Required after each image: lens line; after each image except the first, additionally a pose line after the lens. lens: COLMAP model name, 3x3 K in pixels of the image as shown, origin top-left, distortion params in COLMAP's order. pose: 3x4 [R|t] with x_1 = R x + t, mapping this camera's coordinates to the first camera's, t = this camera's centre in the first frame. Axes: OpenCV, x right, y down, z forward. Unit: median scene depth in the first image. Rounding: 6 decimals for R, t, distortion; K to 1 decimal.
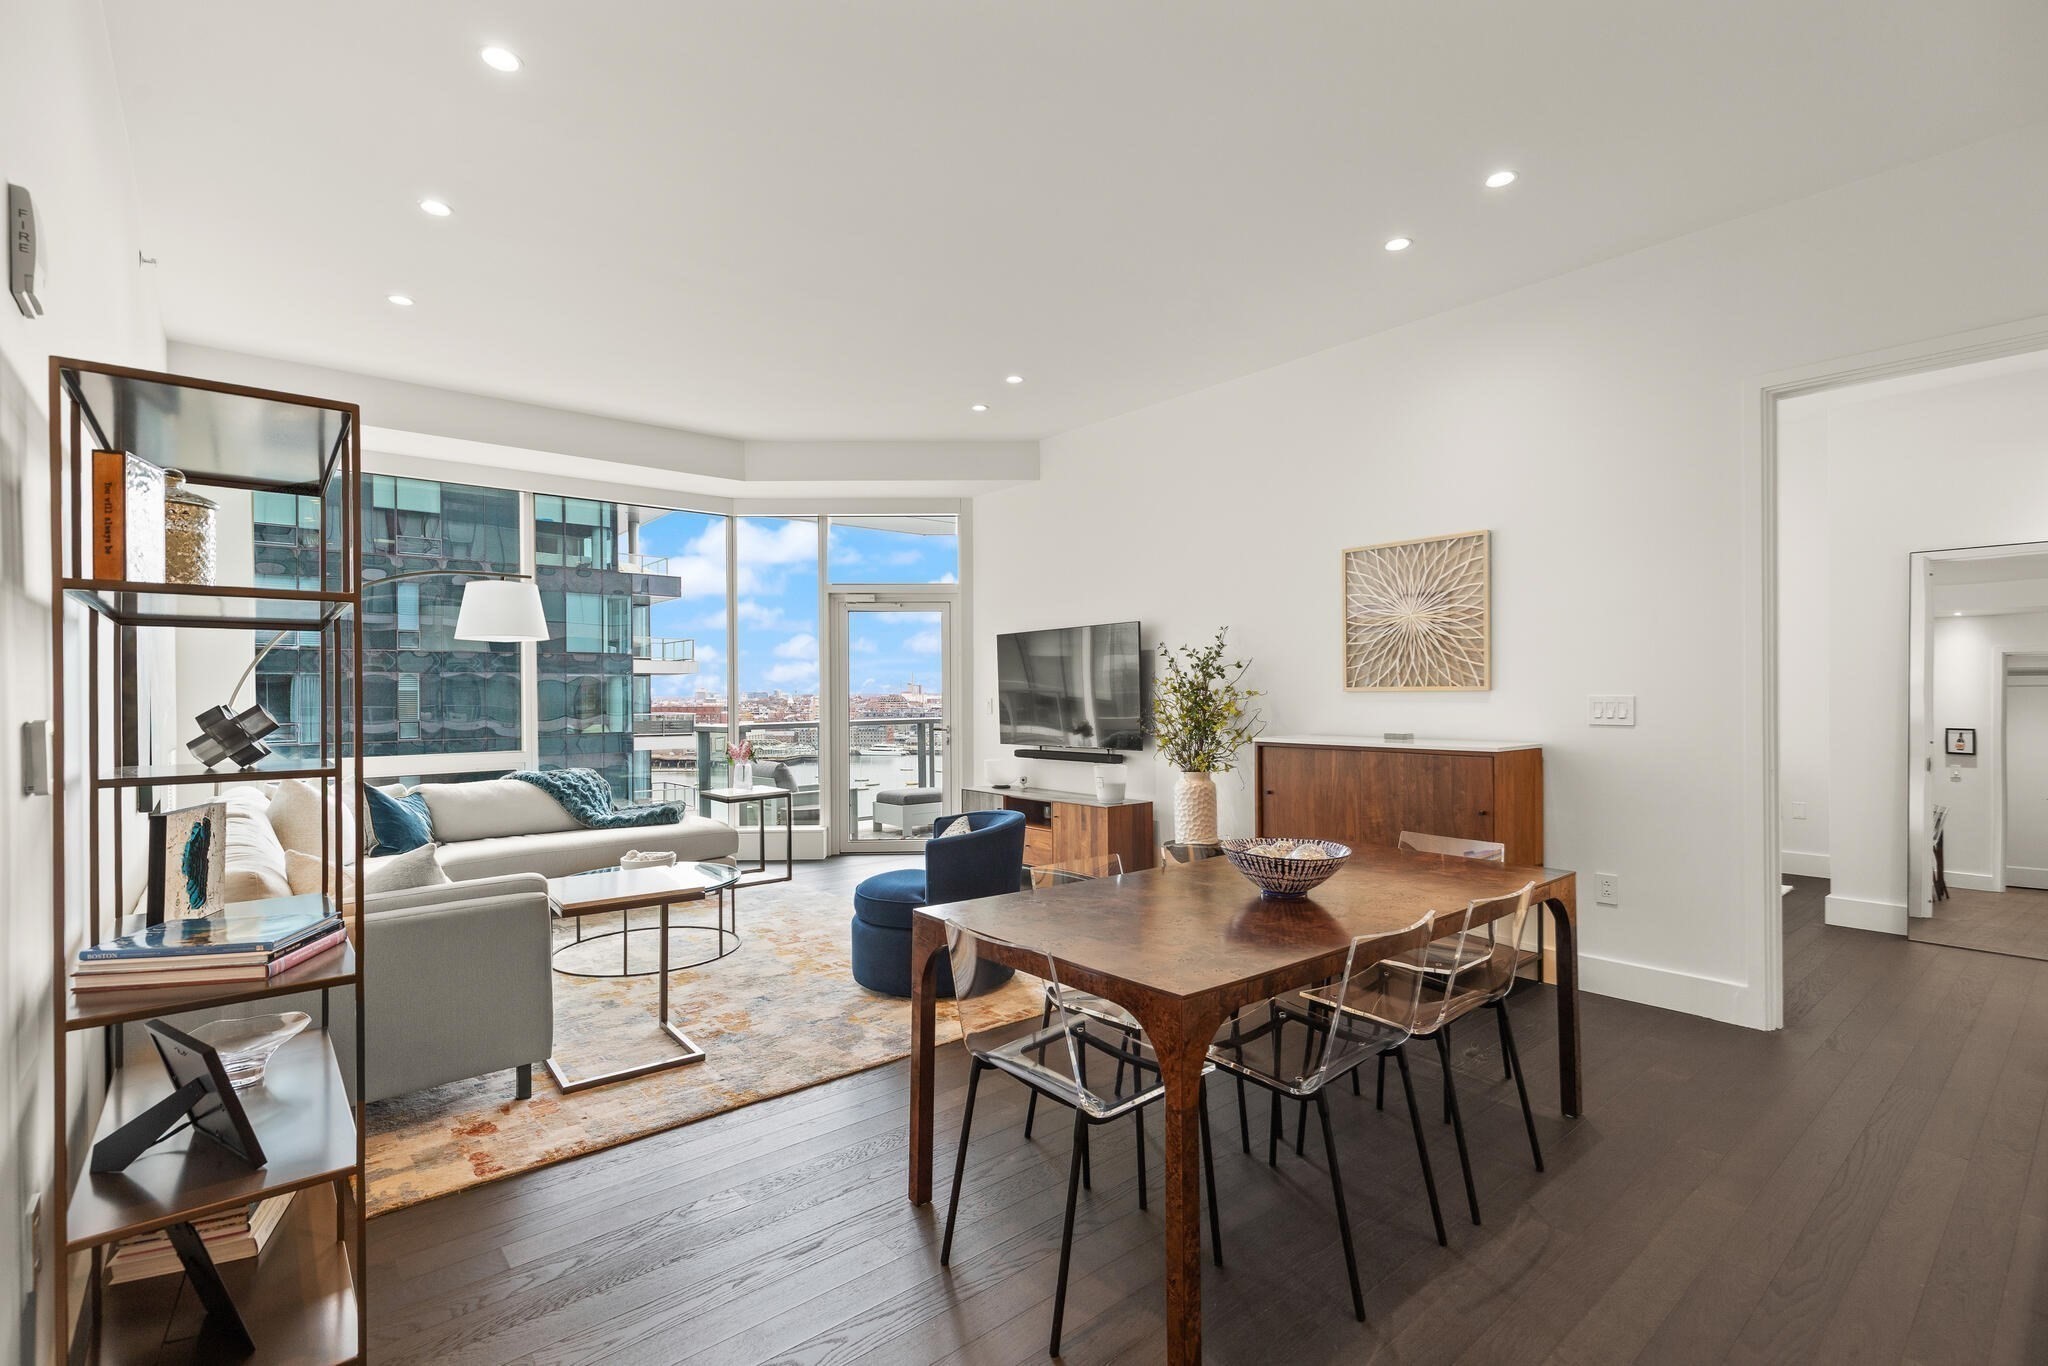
lens RADIAL K [[934.4, 0, 1032.8], [0, 934.4, 695.8], [0, 0, 1]] dist [0.007117, -0.000450]
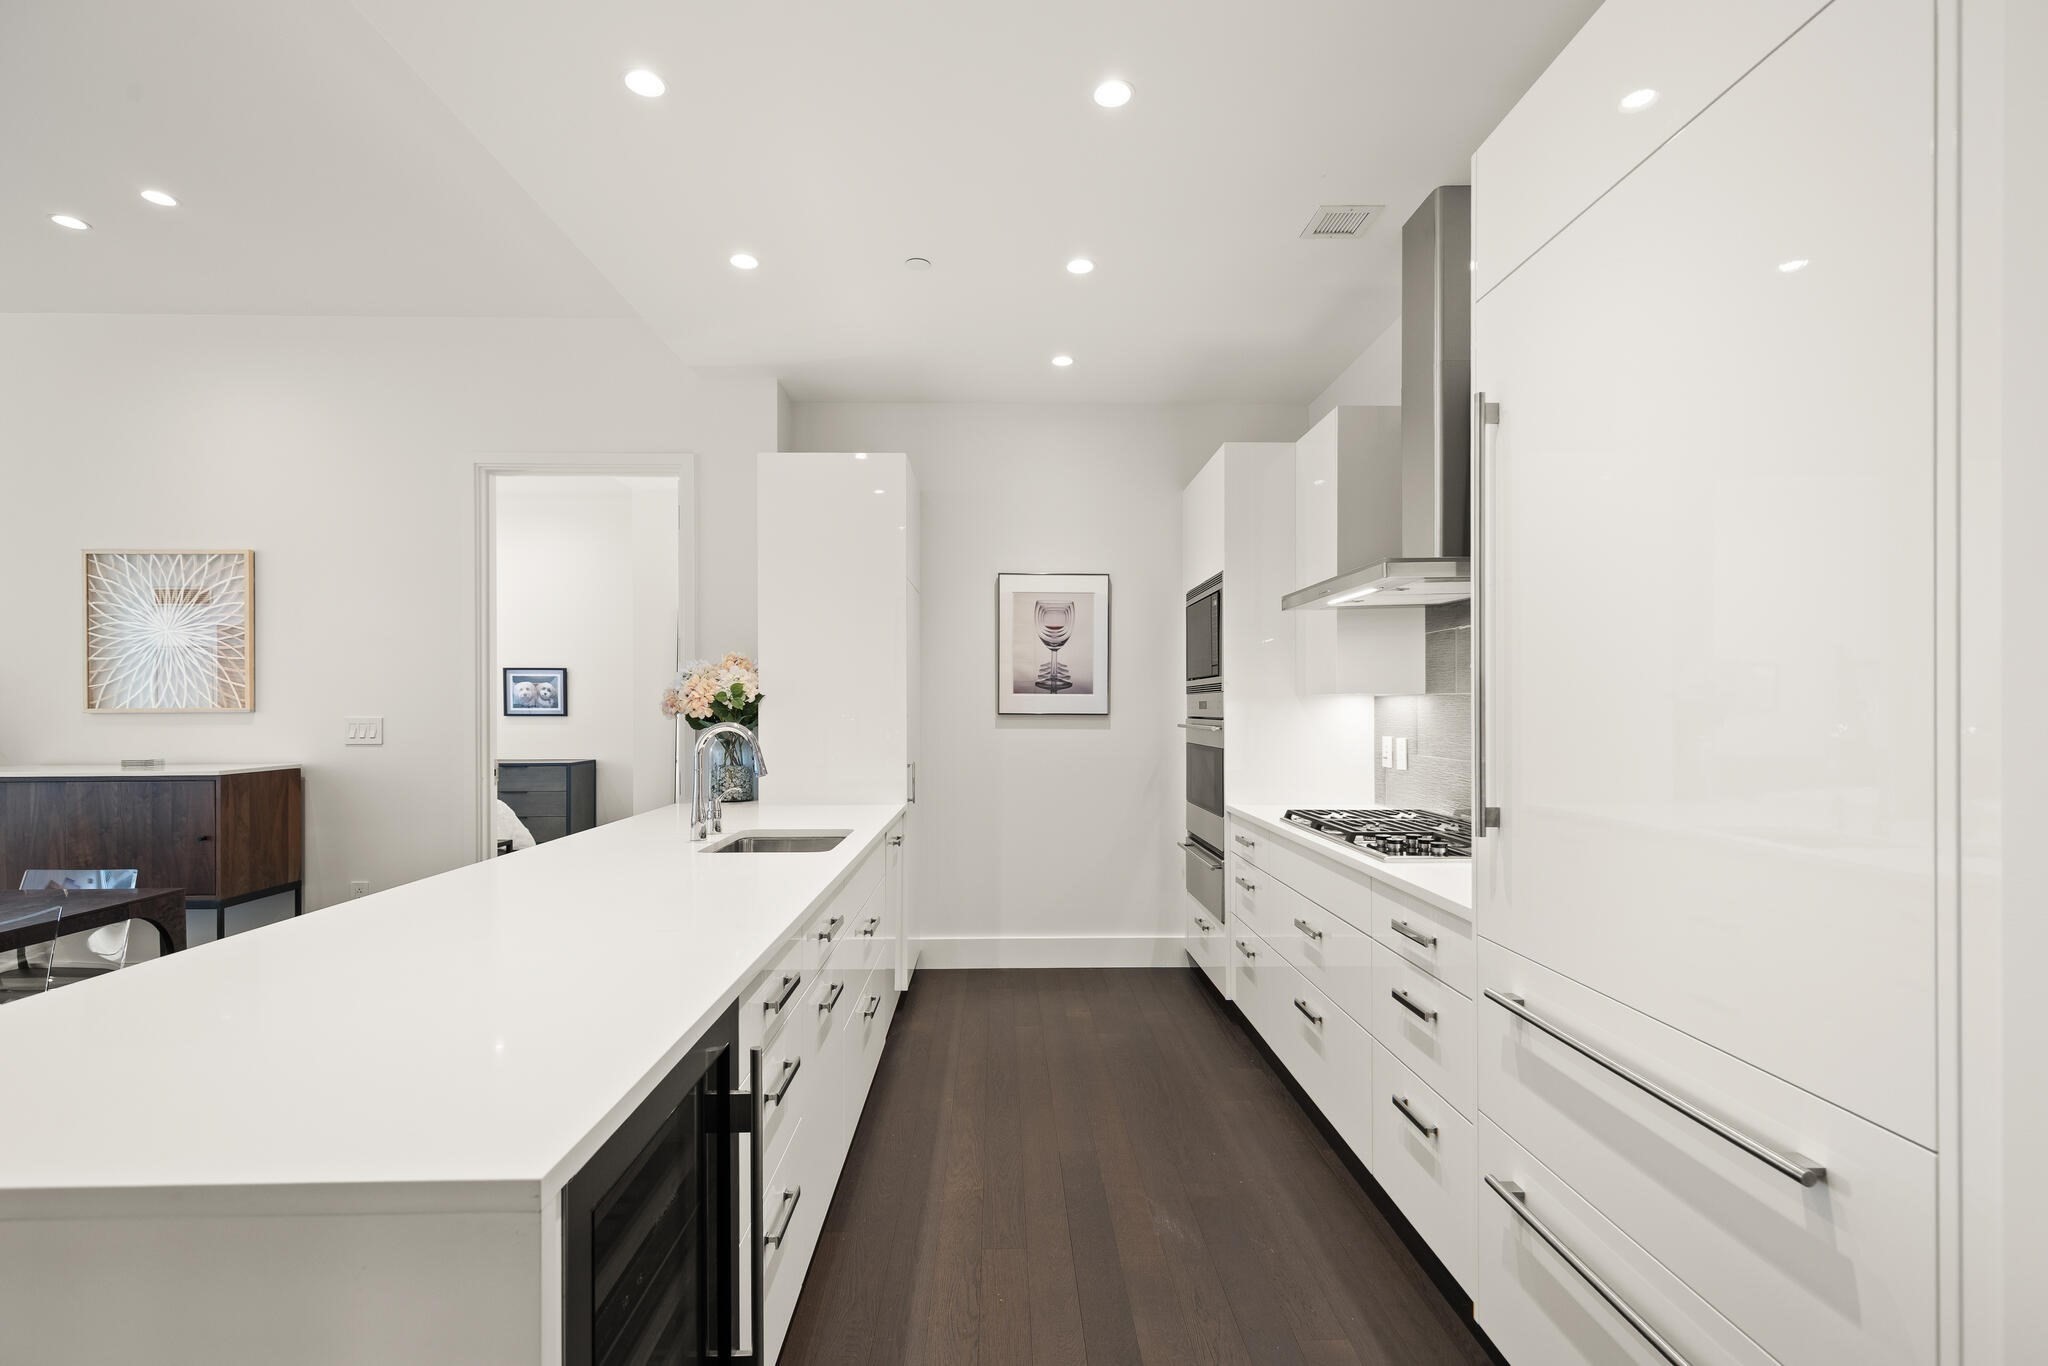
lens RADIAL K [[934.6, 0, 1015.1], [0, 934.6, 705.3], [0, 0, 1]] dist [0.002189, -0.000177]
pose [[0.633376, 0.003584, 0.773836, 0.186477], [0.001500, 0.999982, -0.005859, -0.004909], [-0.773842, 0.004872, 0.633359, -0.198776]]
